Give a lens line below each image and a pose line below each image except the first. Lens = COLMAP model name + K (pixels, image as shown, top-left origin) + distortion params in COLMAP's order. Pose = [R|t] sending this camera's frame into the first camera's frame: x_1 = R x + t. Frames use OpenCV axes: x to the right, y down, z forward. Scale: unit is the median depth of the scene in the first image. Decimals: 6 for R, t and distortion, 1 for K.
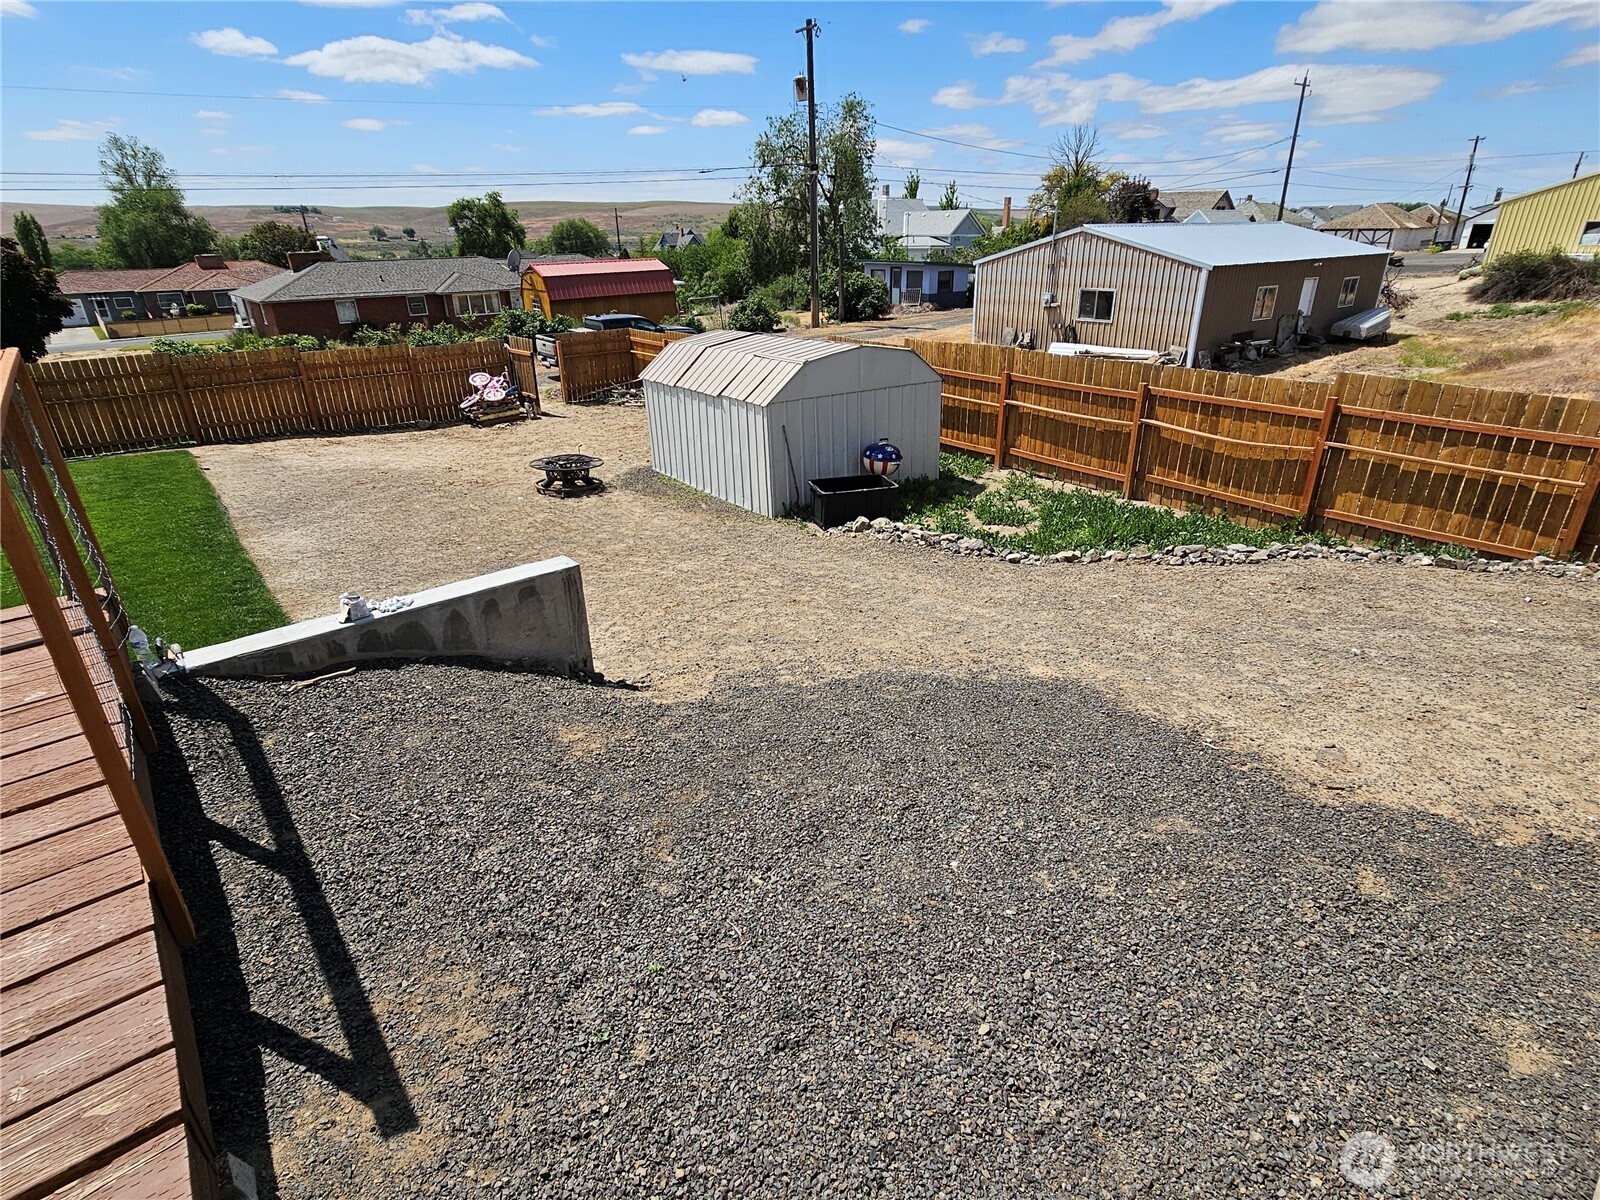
lens RADIAL K [[800.7, 0, 800.0], [0, 800.7, 600.0], [0, 0, 1]] dist [0.003048, -0.000866]
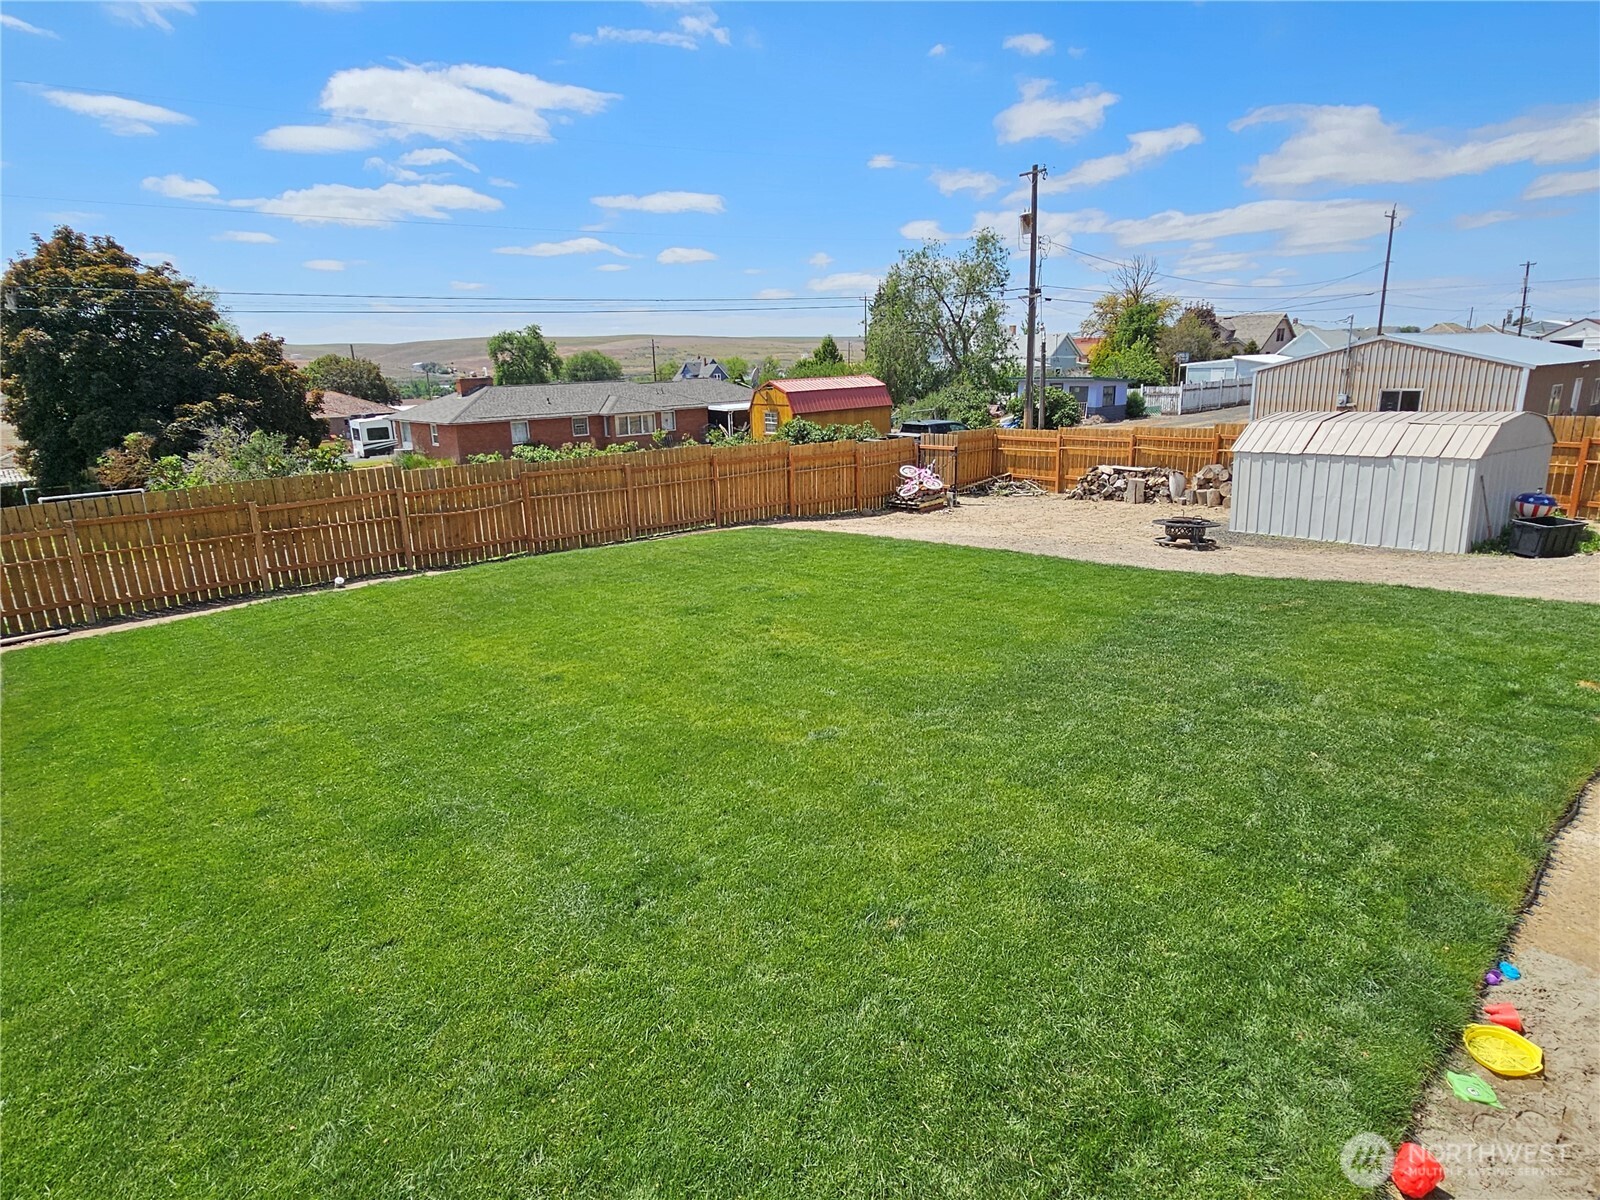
lens RADIAL K [[875.4, 0, 800.0], [0, 875.4, 600.0], [0, 0, 1]] dist [-0.000671, -0.000519]
pose [[0.999775, -0.016820, 0.012940, -0.224310], [0.018719, 0.986235, -0.164289, 0.033598], [-0.009998, 0.164494, 0.986327, -0.050447]]
